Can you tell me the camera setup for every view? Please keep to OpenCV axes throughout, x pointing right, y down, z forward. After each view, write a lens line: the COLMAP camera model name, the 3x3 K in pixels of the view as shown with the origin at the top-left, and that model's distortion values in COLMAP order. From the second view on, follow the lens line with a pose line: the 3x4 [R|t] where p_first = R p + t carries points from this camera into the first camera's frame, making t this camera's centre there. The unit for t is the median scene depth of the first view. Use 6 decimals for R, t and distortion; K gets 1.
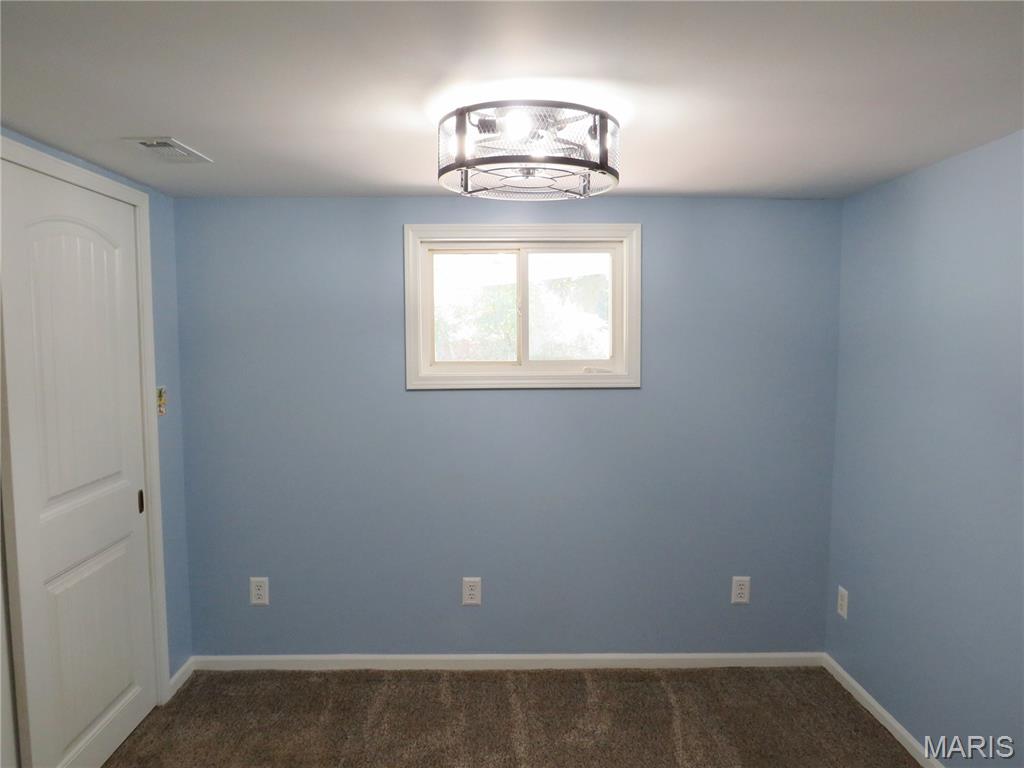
lens RADIAL K [[718.2, 0, 506.2], [0, 718.2, 387.1], [0, 0, 1]] dist [-0.043987, -0.000098]
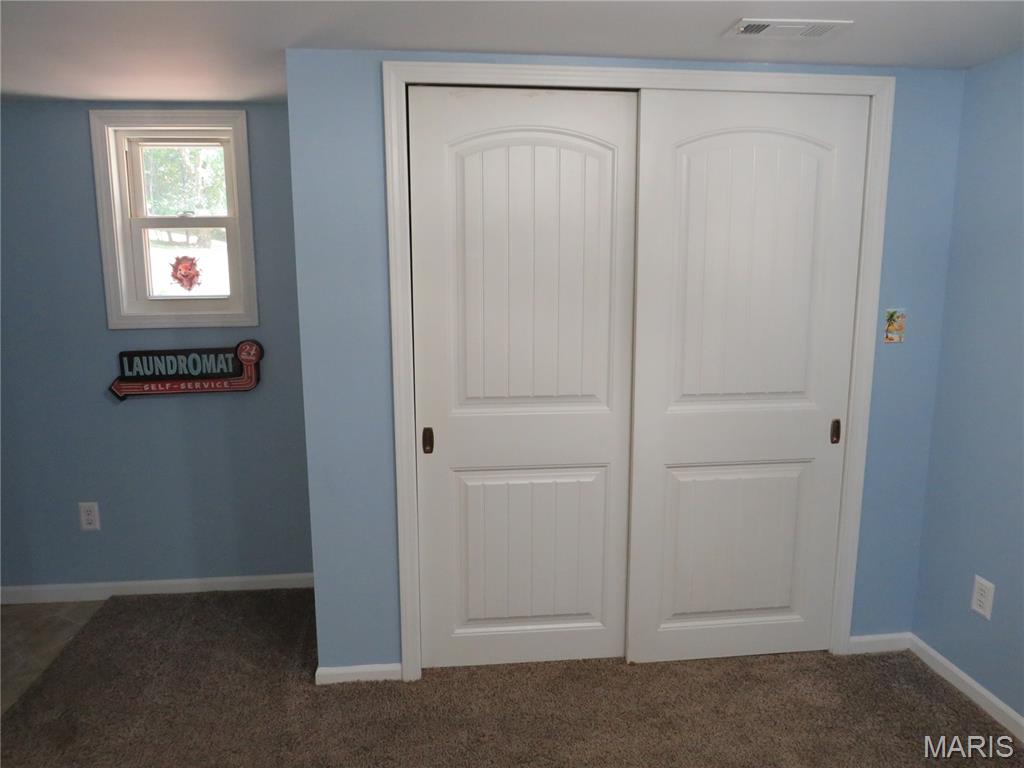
lens RADIAL K [[718.2, 0, 514.8], [0, 718.2, 382.0], [0, 0, 1]] dist [-0.043987, -0.000098]
pose [[0.083317, 0.167024, -0.982426, 0.339171], [-0.075787, 0.984061, 0.160875, -0.017410], [0.993637, 0.061051, 0.094647, 0.497040]]
